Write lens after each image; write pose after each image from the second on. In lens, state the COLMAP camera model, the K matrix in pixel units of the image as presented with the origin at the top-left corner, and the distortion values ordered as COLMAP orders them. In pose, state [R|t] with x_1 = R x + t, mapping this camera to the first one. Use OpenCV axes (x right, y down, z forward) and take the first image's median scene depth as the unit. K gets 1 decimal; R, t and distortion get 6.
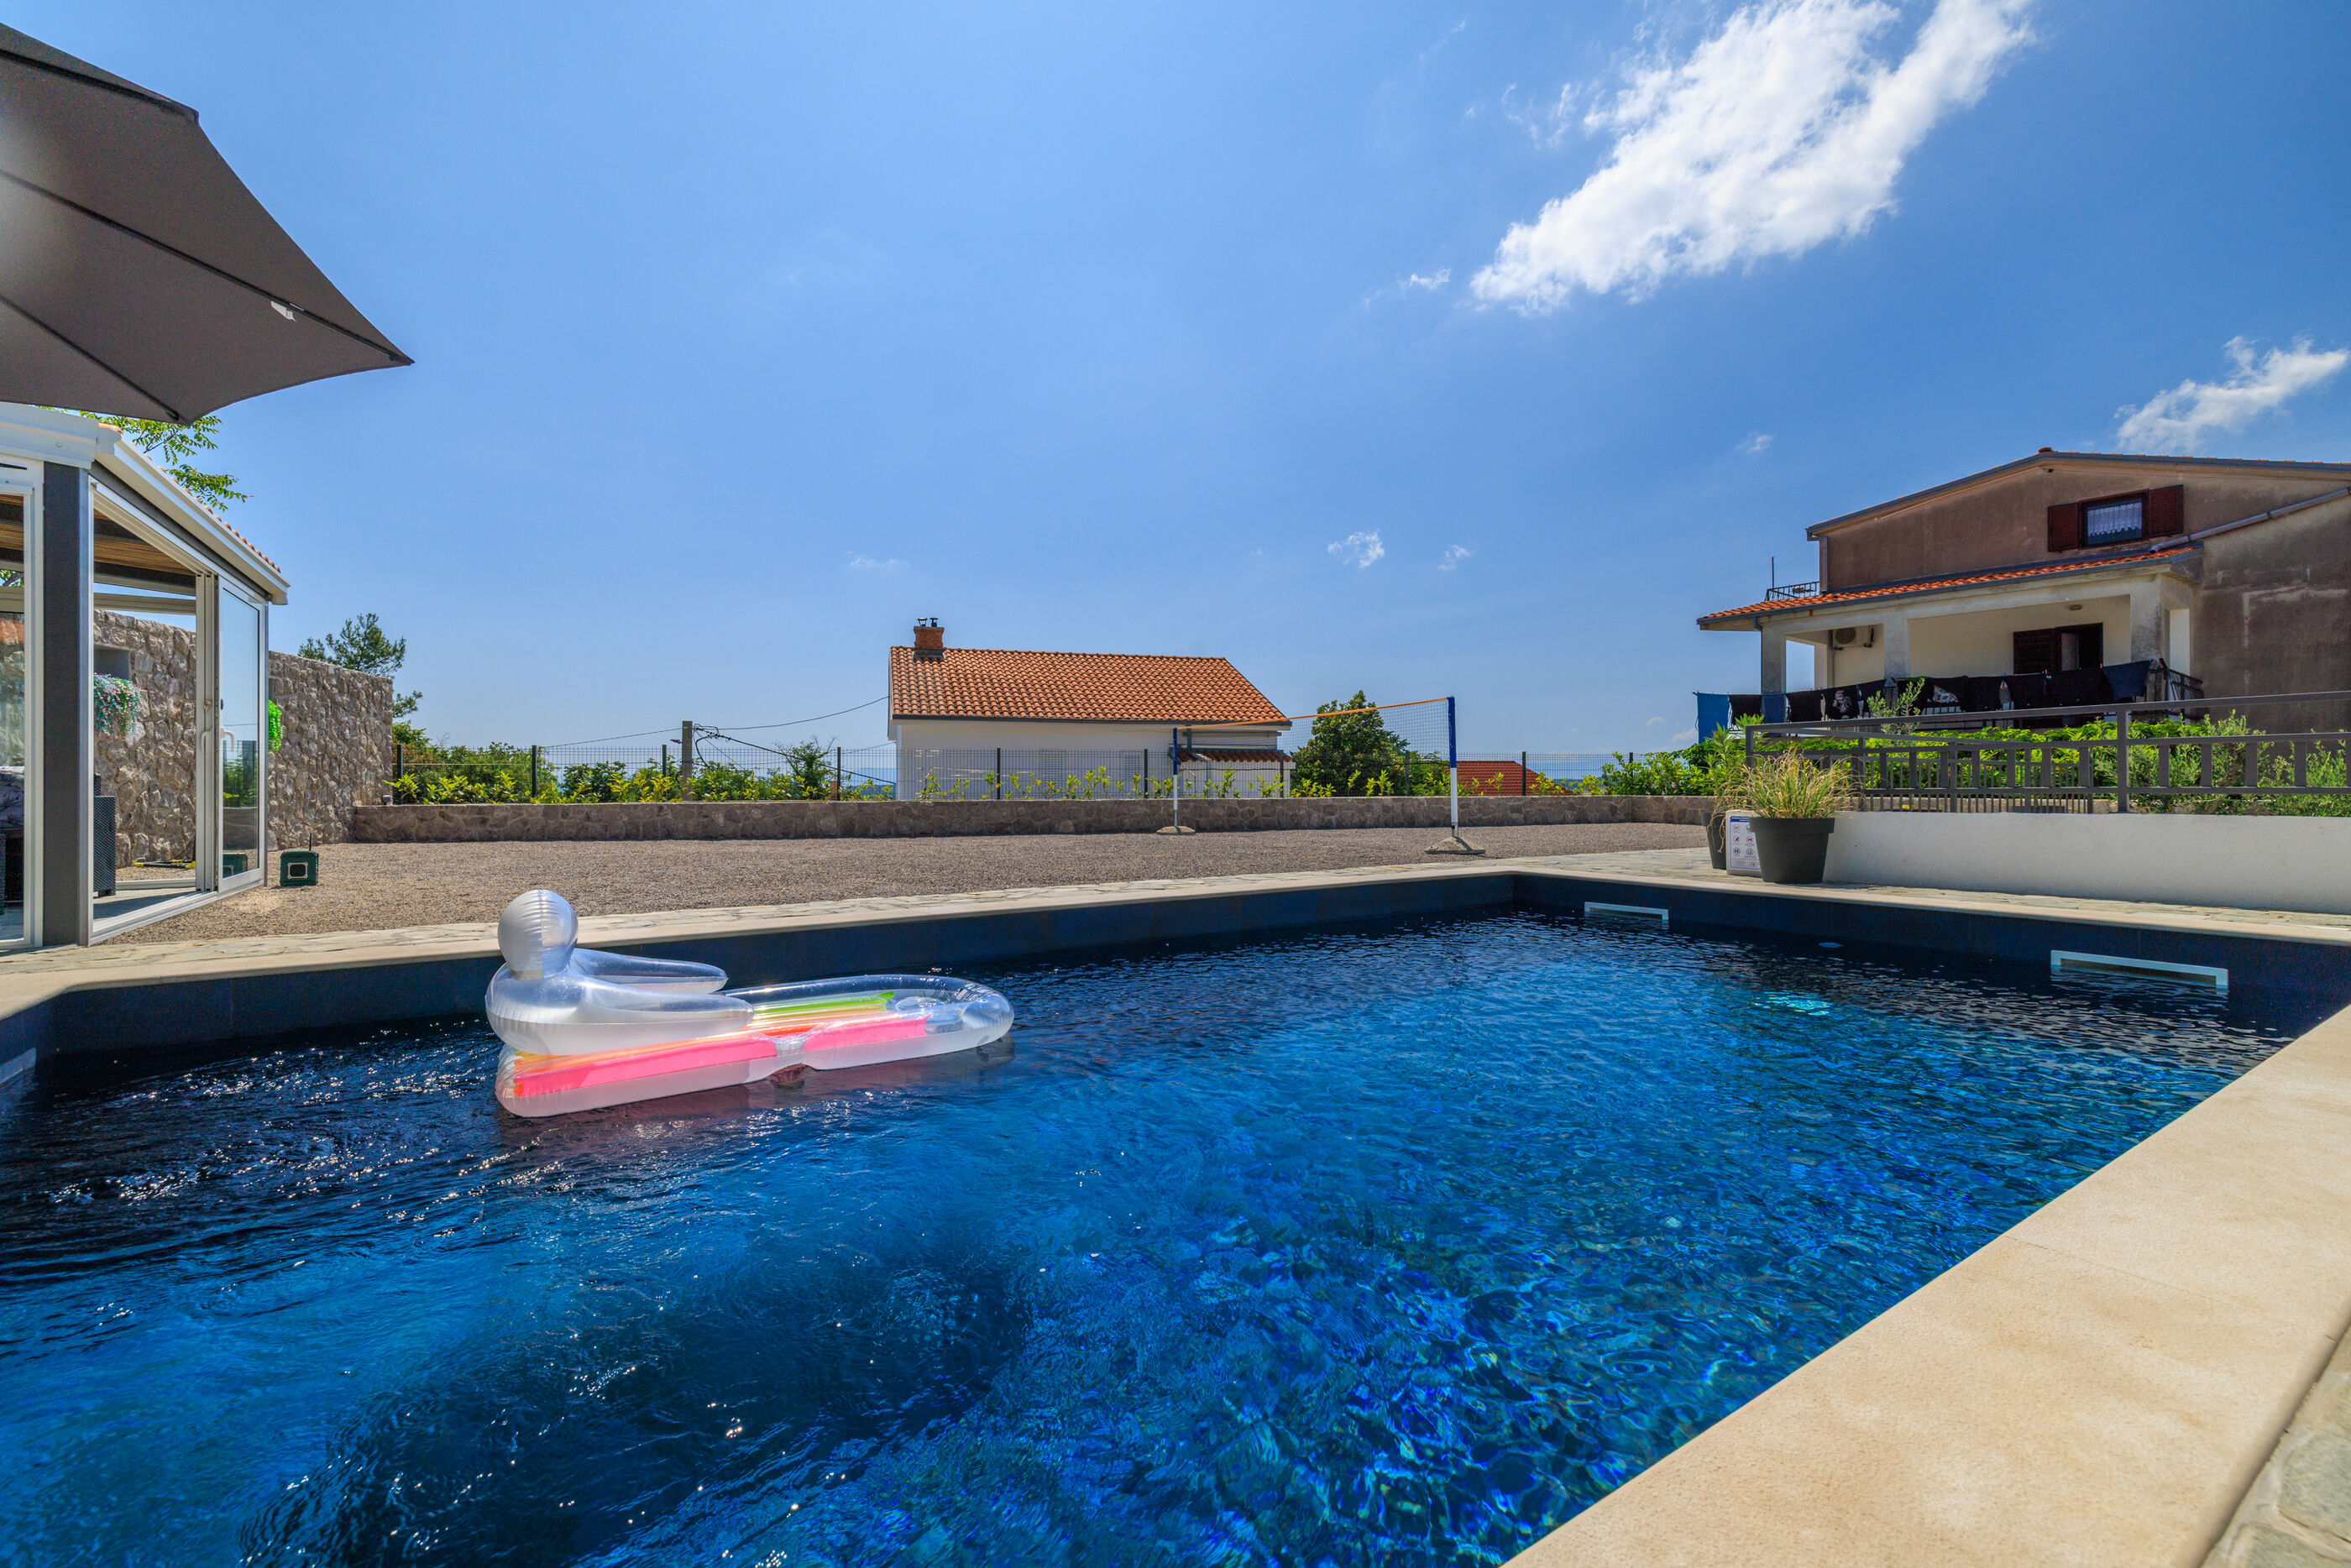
lens RADIAL K [[984.7, 0, 1179.9], [0, 984.7, 786.0], [0, 0, 1]] dist [-0.000165, 0.000172]
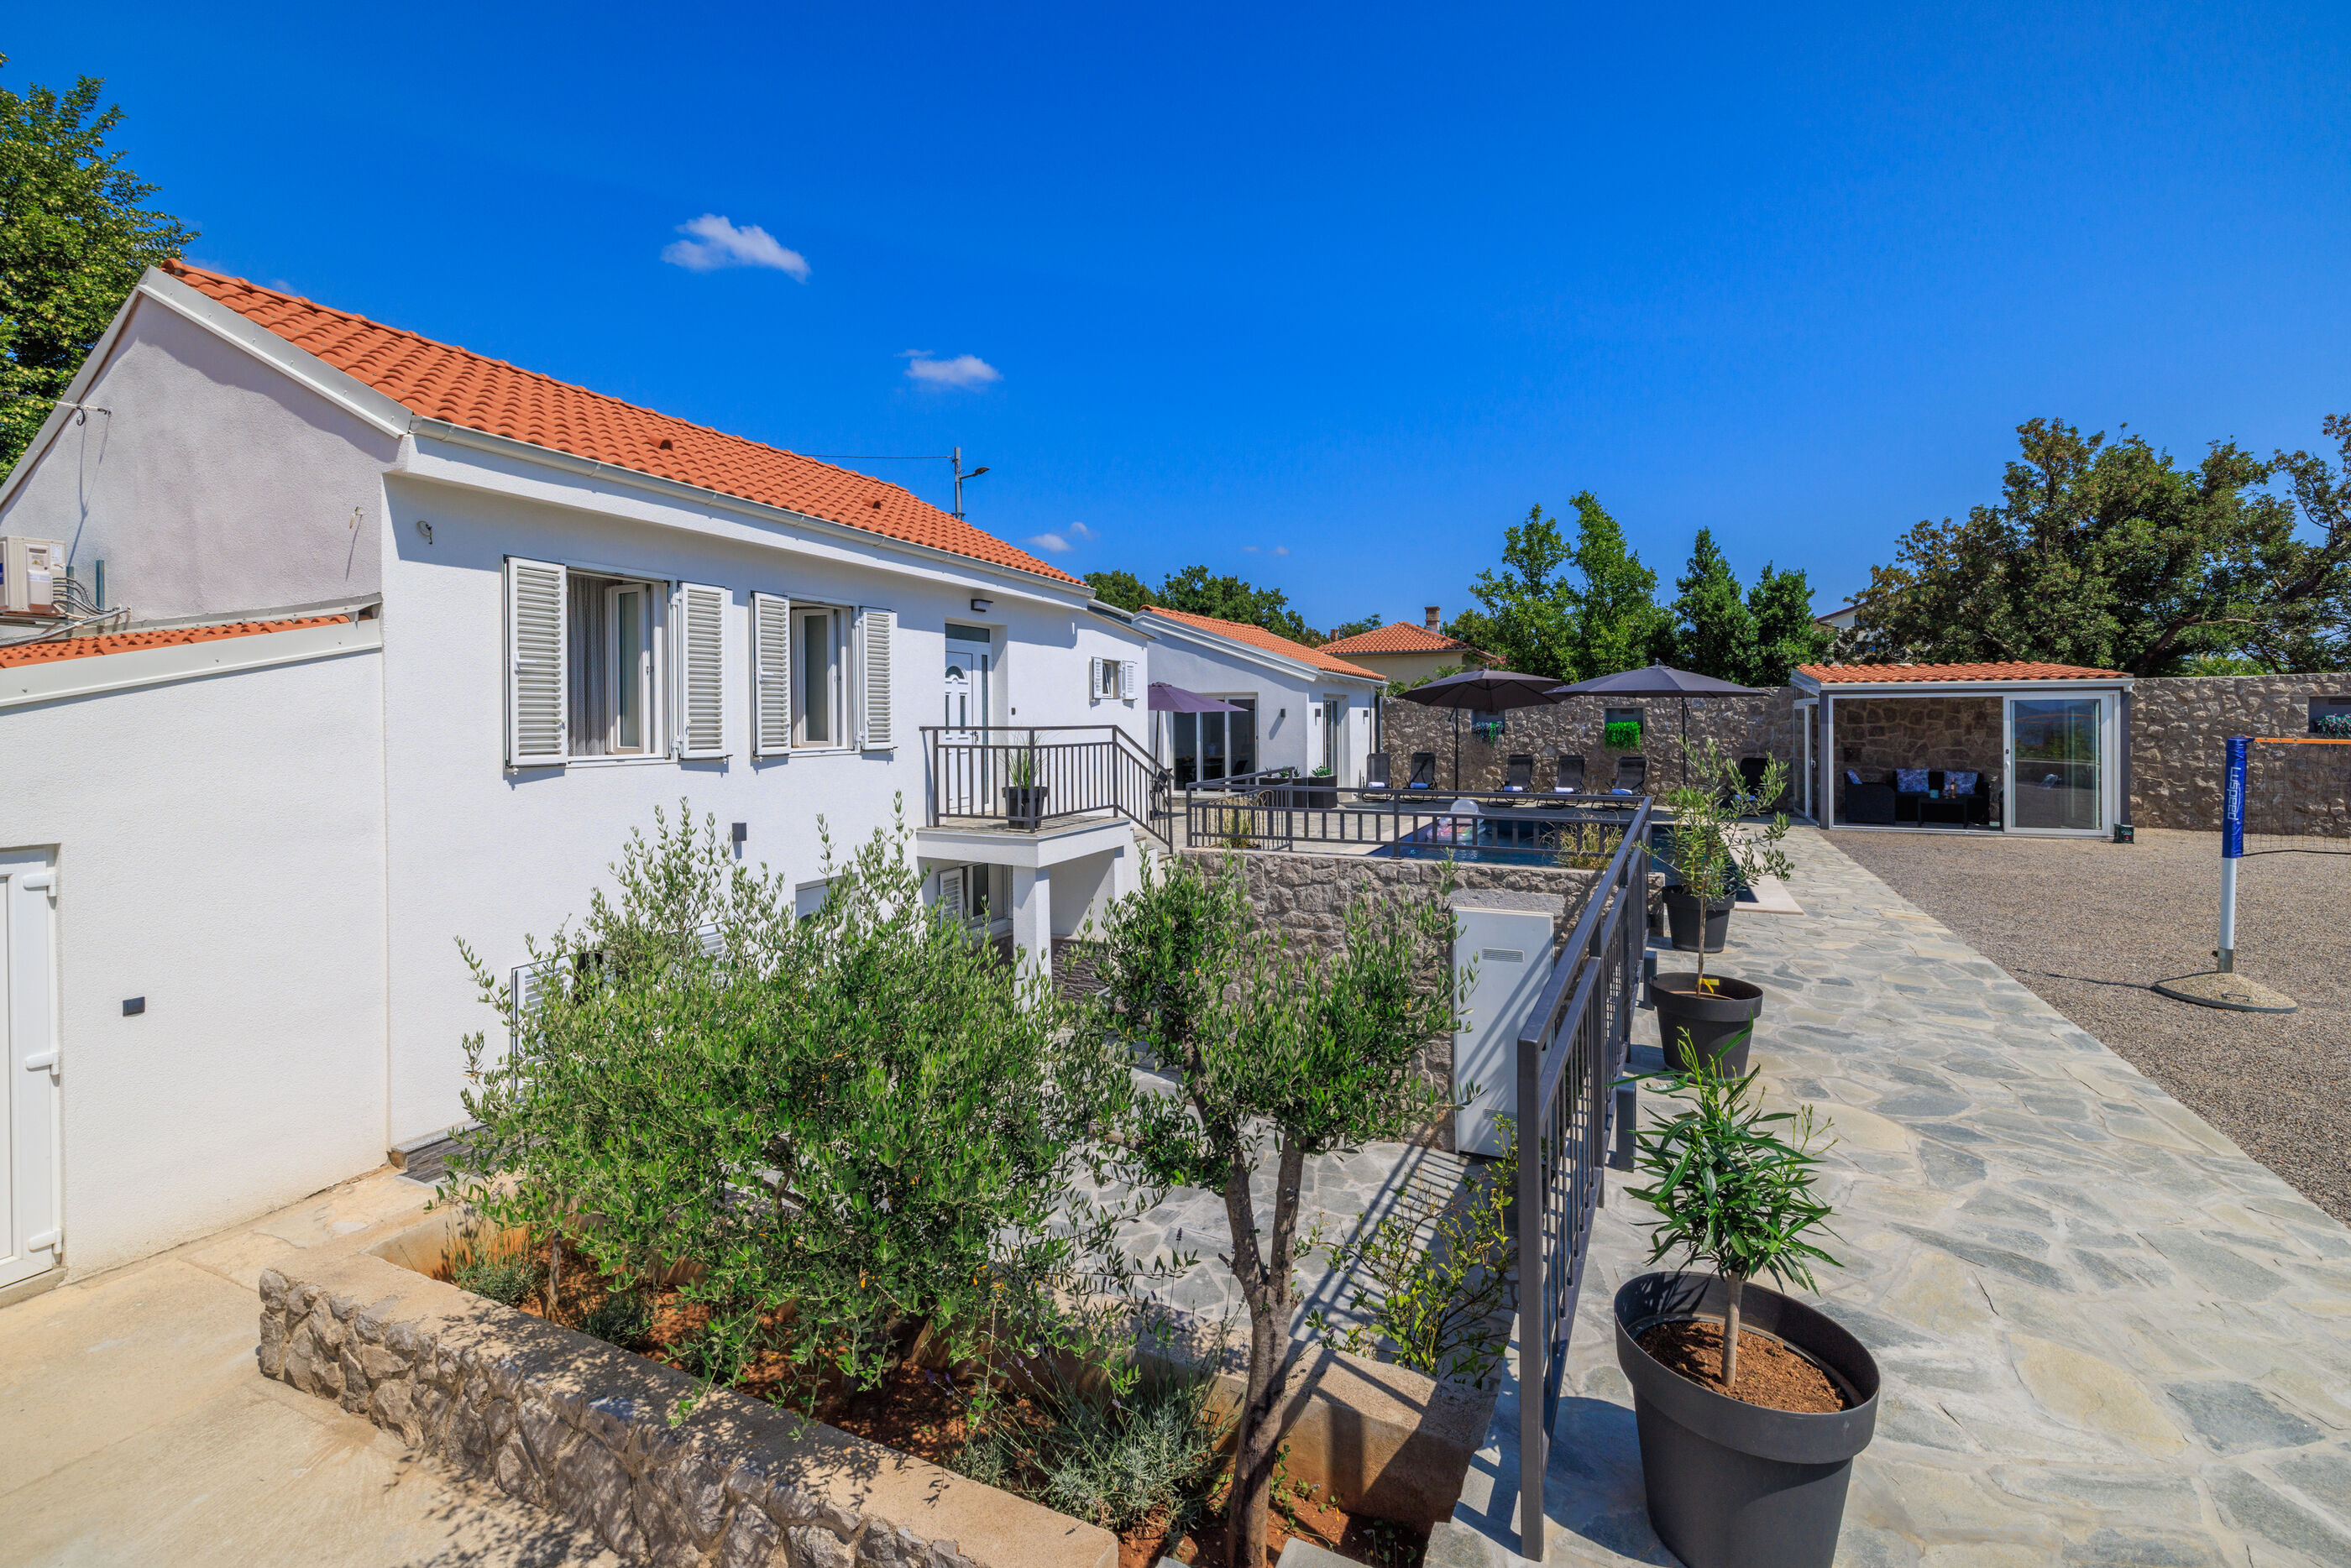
lens RADIAL K [[996.8, 0, 1178.6], [0, 996.8, 722.2], [0, 0, 1]] dist [-0.000075, 0.000851]
pose [[-0.850851, 0.011966, -0.525270, 0.823887], [0.010788, 0.999928, 0.005304, -0.079874], [0.525296, -0.001154, -0.850919, 0.854853]]
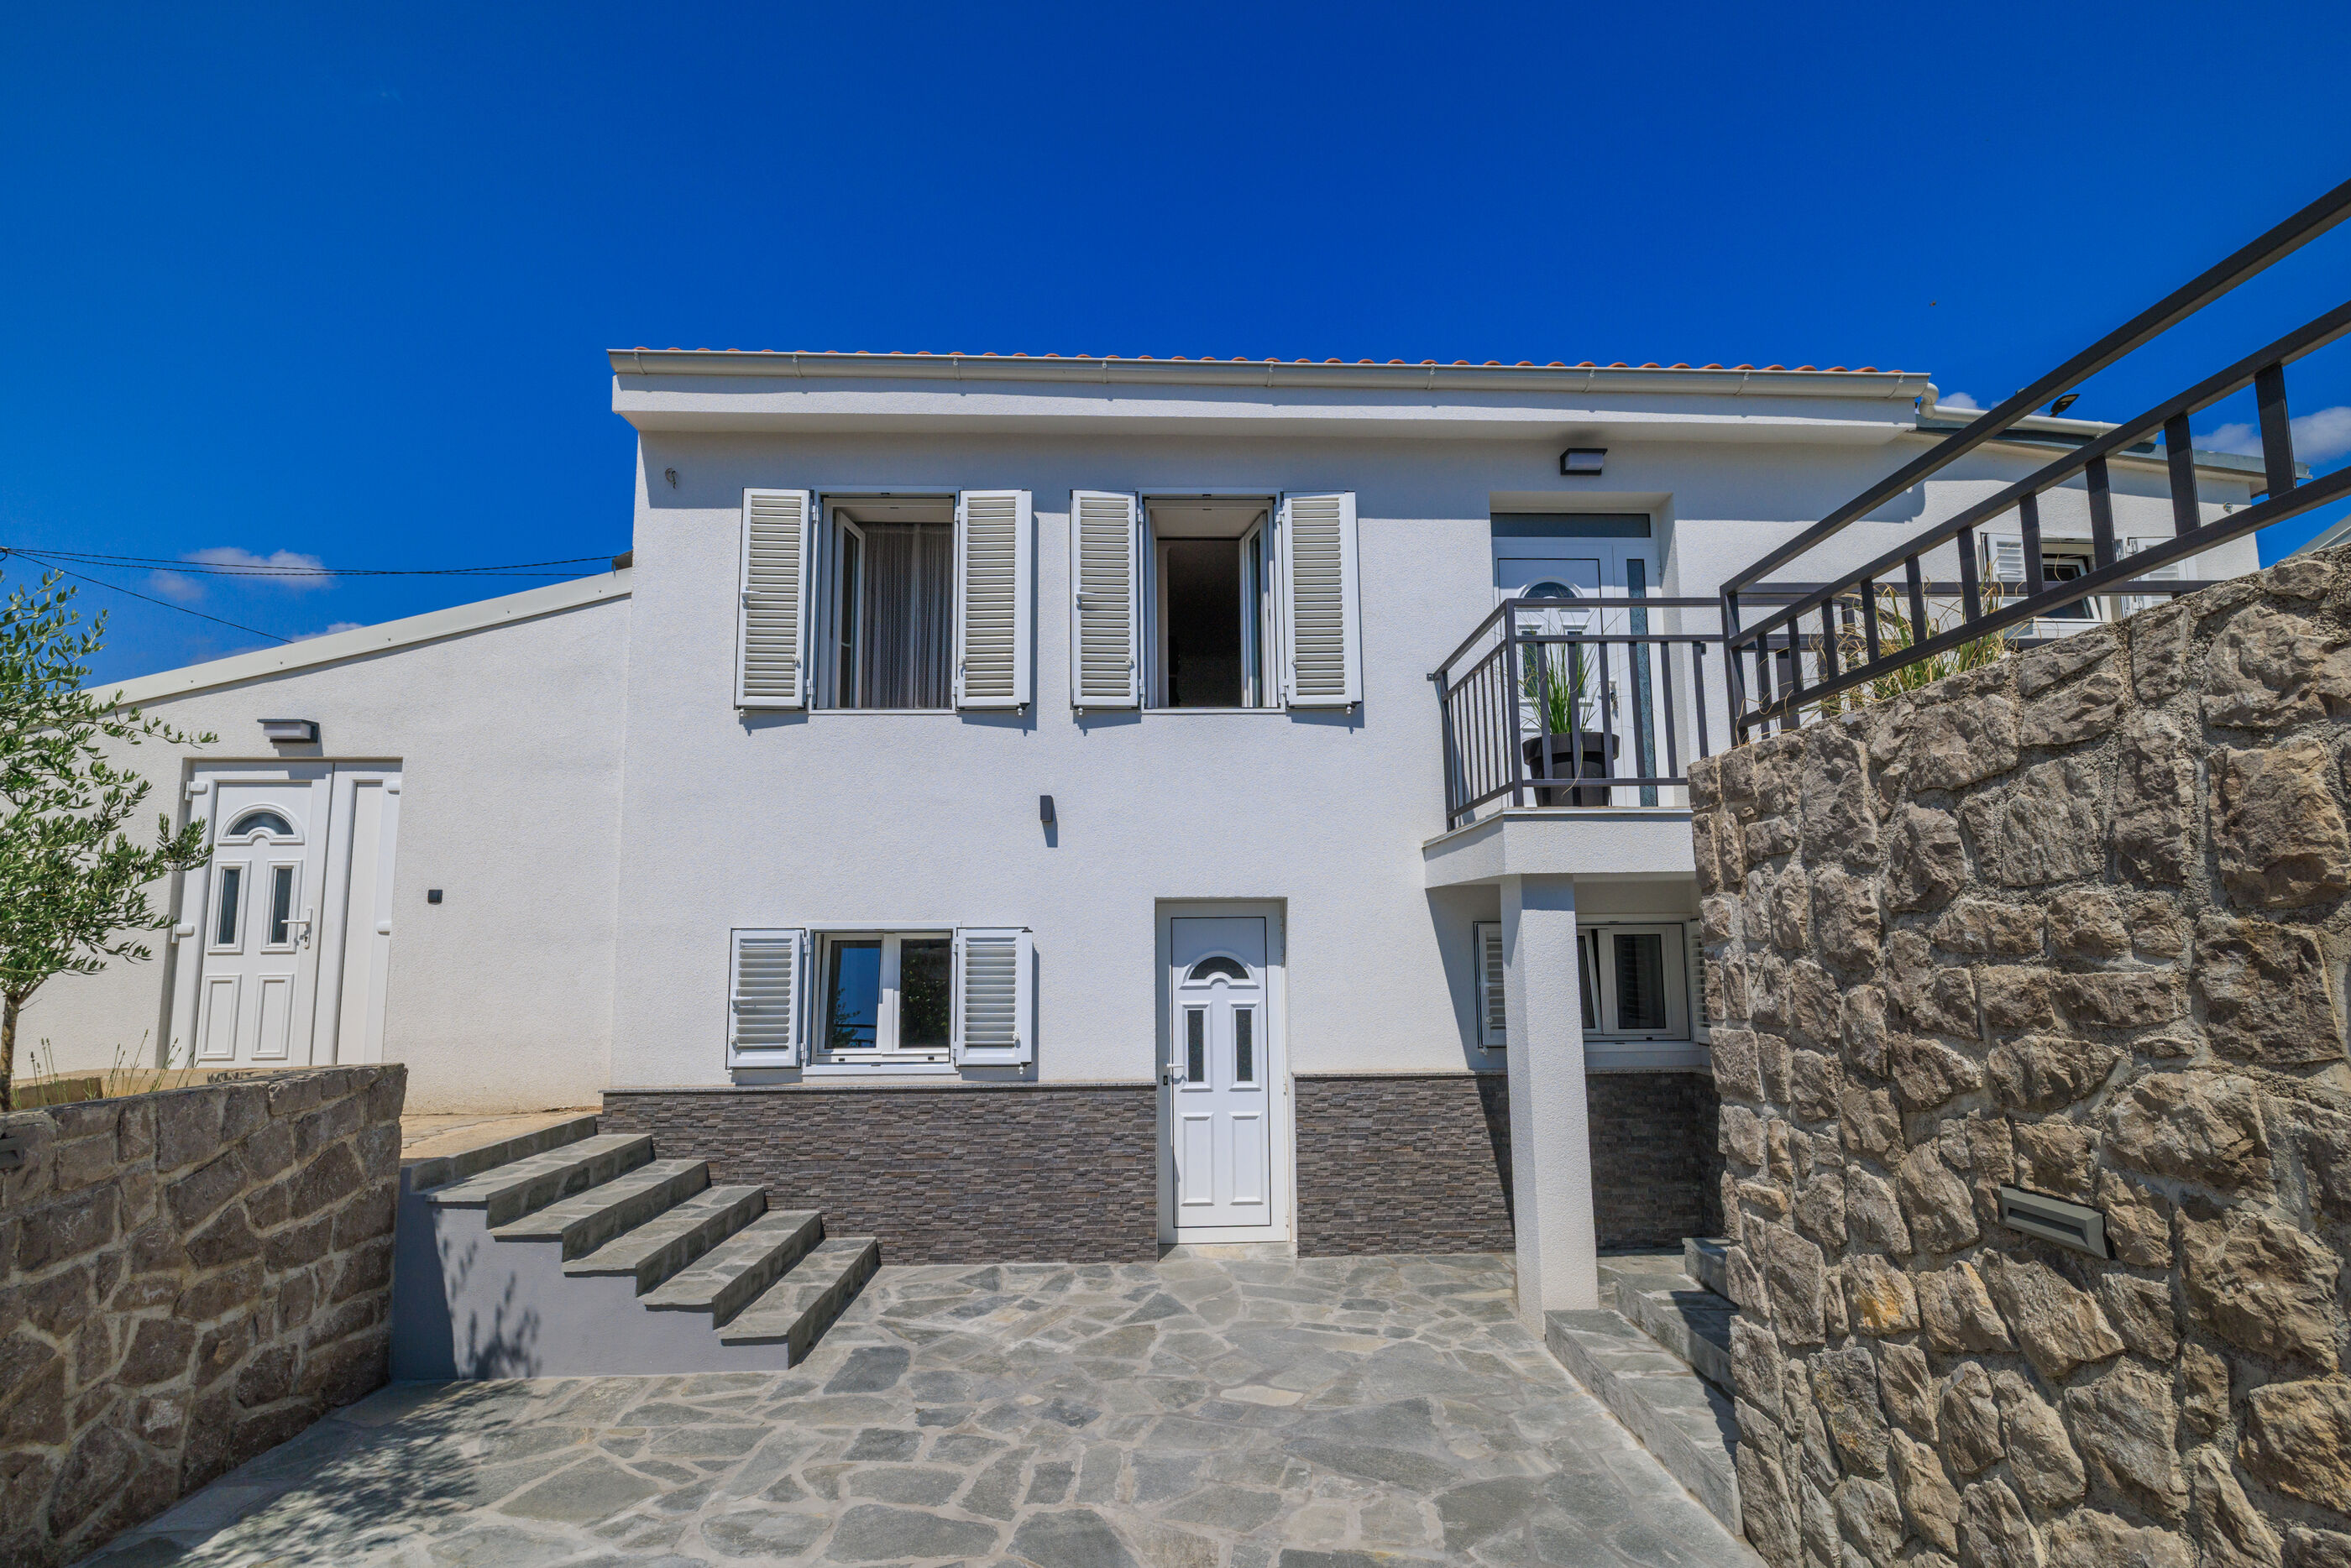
lens RADIAL K [[1022.6, 0, 1181.7], [0, 1022.6, 849.6], [0, 0, 1]] dist [0.001103, -0.000027]
pose [[-0.849697, 0.068119, 0.522853, 0.441827], [0.015353, 0.994396, -0.104603, 0.055197], [-0.527048, -0.080854, -0.845981, 0.547079]]
